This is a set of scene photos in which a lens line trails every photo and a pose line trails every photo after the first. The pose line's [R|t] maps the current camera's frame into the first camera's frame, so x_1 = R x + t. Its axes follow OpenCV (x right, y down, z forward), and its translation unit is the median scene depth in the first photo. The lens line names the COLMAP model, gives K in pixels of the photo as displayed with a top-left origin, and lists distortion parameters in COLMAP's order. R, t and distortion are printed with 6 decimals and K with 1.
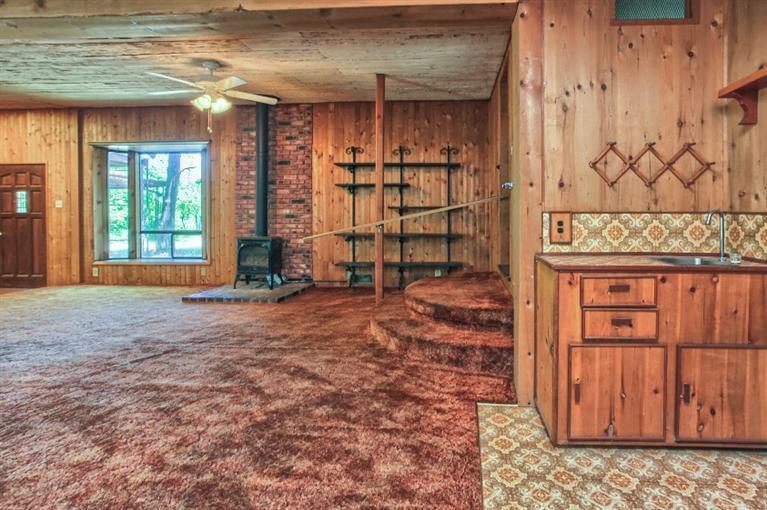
lens RADIAL K [[404.0, 0, 384.3], [0, 404.0, 218.7], [0, 0, 1]] dist [-0.064496, 0.034352]
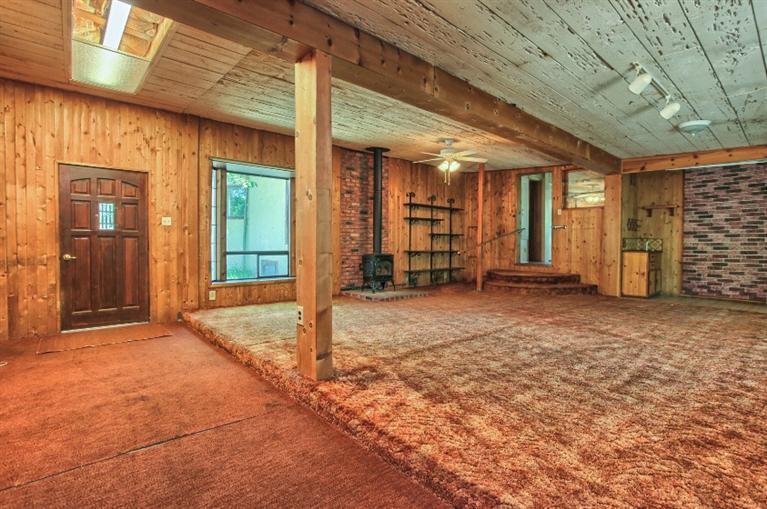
lens RADIAL K [[371.1, 0, 383.5], [0, 371.1, 254.5], [0, 0, 1]] dist [-0.054952, 0.038948]
pose [[0.718729, -0.016057, 0.695105, -1.074764], [-0.002389, 0.999670, 0.025562, 0.014563], [-0.695287, -0.020033, 0.718453, 0.091745]]
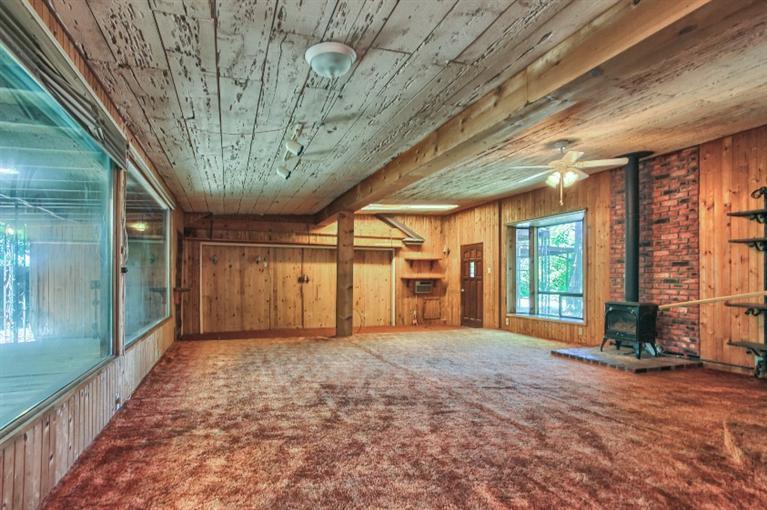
lens RADIAL K [[387.3, 0, 382.9], [0, 387.3, 278.4], [0, 0, 1]] dist [0.000748, 0.000569]
pose [[0.425287, 0.003522, -0.905052, 0.268833], [-0.007776, 0.999970, 0.000237, -0.006813], [0.905025, 0.006936, 0.425302, 0.070989]]
